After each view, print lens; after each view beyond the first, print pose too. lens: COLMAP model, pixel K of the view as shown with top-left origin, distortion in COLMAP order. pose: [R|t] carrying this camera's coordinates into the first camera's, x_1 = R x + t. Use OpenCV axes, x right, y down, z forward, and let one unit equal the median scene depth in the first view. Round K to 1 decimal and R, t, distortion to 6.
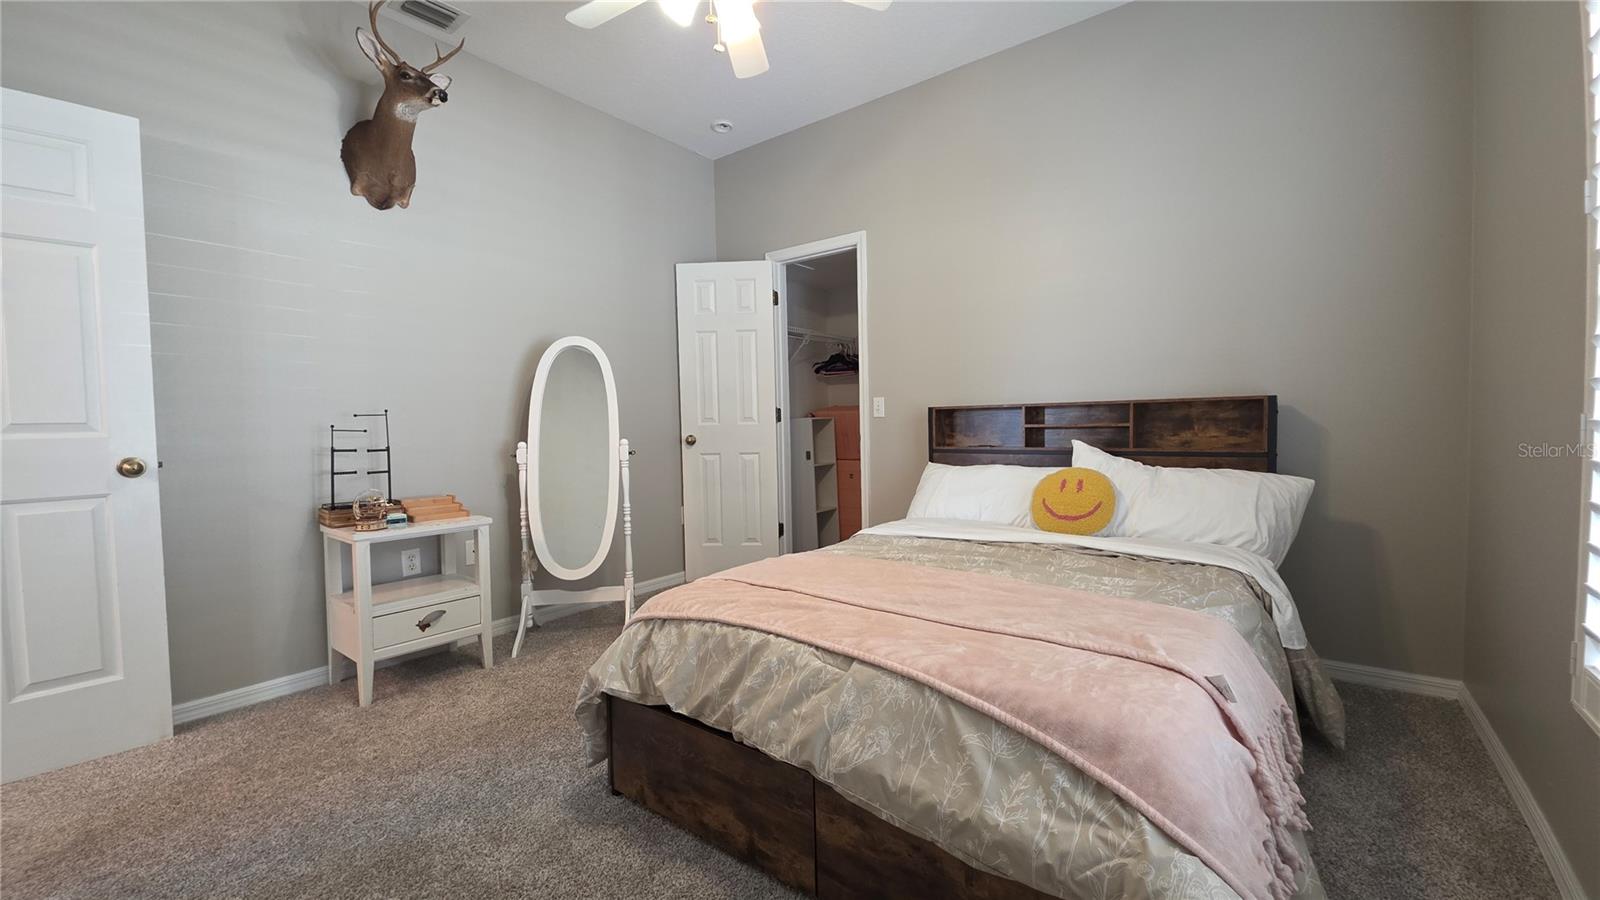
lens RADIAL K [[634.4, 0, 804.7], [0, 634.4, 447.7], [0, 0, 1]] dist [0.008705, -0.007811]
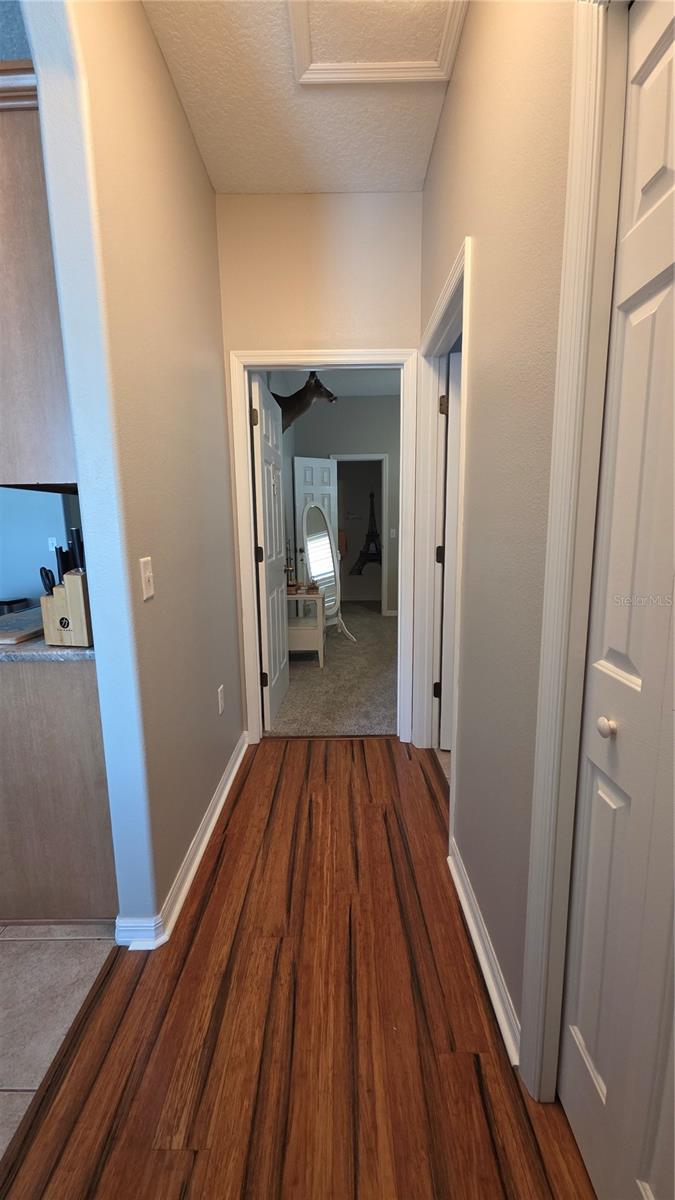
lens RADIAL K [[475.8, 0, 343.2], [0, 475.8, 599.2], [0, 0, 1]] dist [0.008705, -0.007811]
pose [[0.795765, -0.089194, 0.599001, -0.966232], [0.026087, 0.993225, 0.113240, -0.024800], [-0.605043, -0.074486, 0.792701, -0.243106]]
